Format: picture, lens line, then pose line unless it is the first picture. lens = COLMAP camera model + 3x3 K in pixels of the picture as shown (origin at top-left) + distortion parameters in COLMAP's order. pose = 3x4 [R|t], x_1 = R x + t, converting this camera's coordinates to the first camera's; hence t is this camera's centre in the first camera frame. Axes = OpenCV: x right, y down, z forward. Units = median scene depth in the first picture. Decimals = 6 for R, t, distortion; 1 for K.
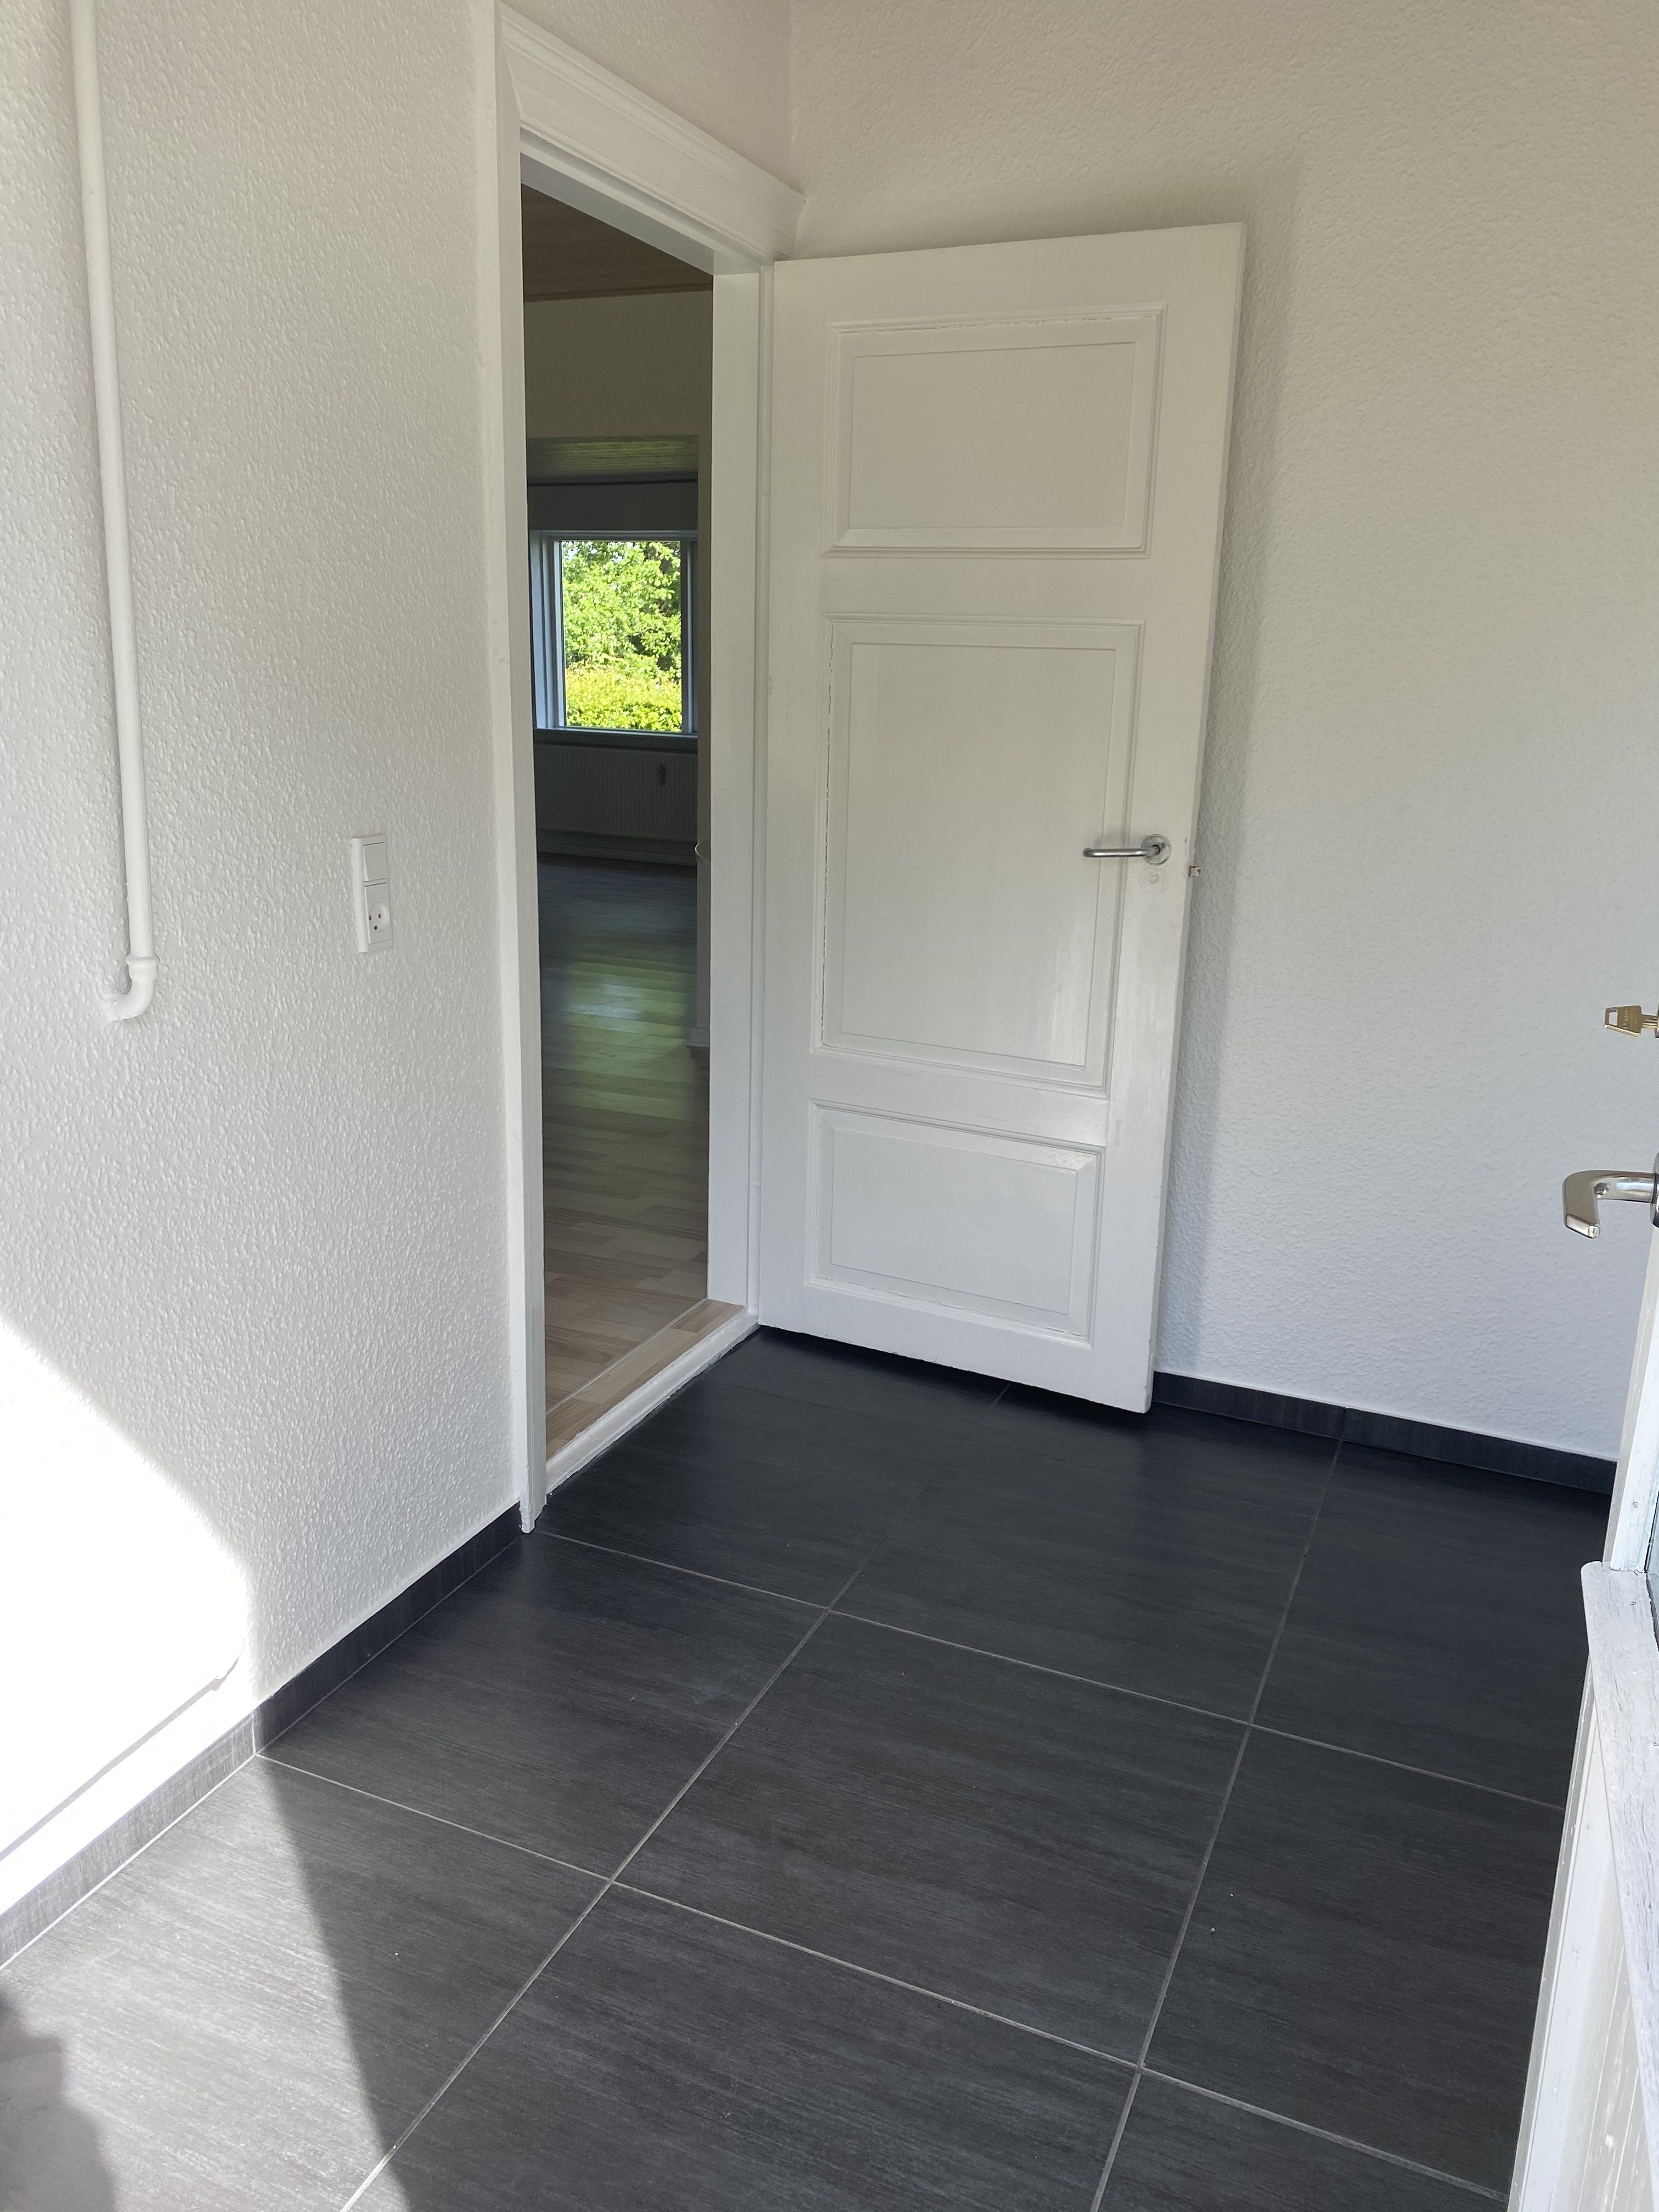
lens RADIAL K [[1683.7, 0, 839.1], [0, 1683.7, 1102.9], [0, 0, 1]] dist [0.069911, -0.114605]
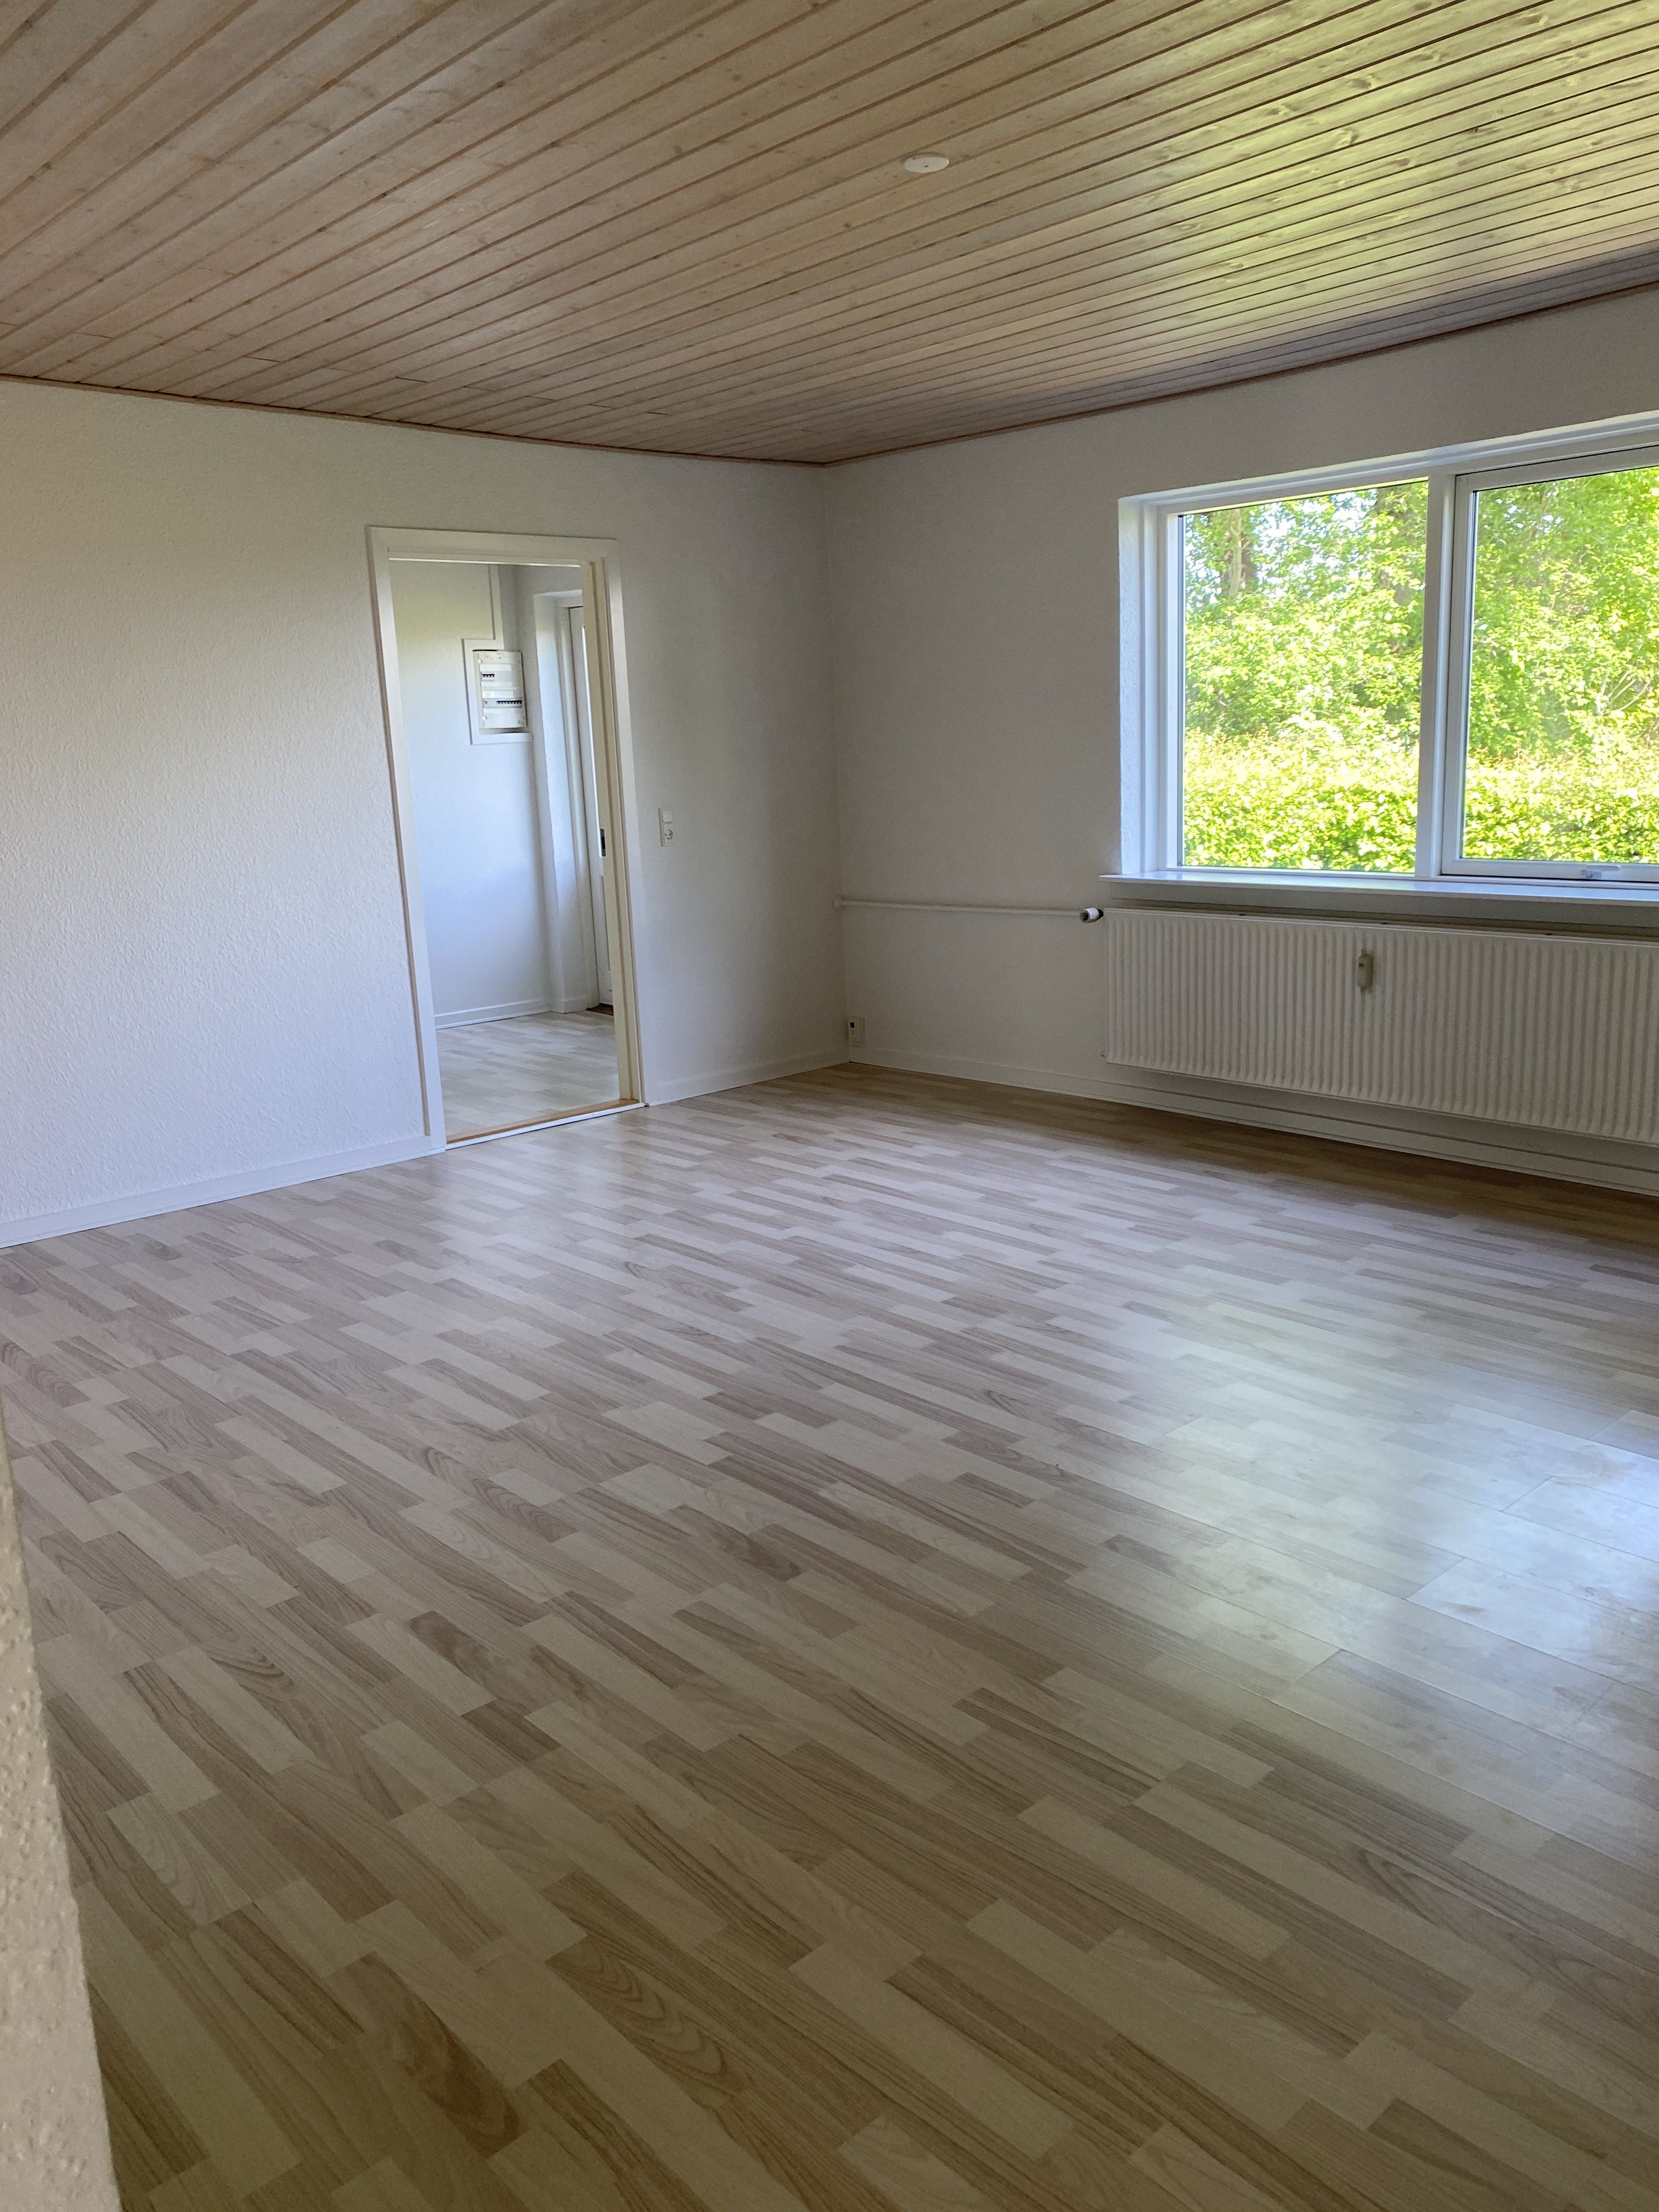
lens RADIAL K [[1683.7, 0, 839.1], [0, 1683.7, 1102.9], [0, 0, 1]] dist [0.069911, -0.114605]
pose [[0.915556, 0.029334, -0.401120, -0.016809], [-0.042687, 0.998791, -0.024392, -0.048182], [0.399919, 0.039455, 0.915701, 0.175200]]
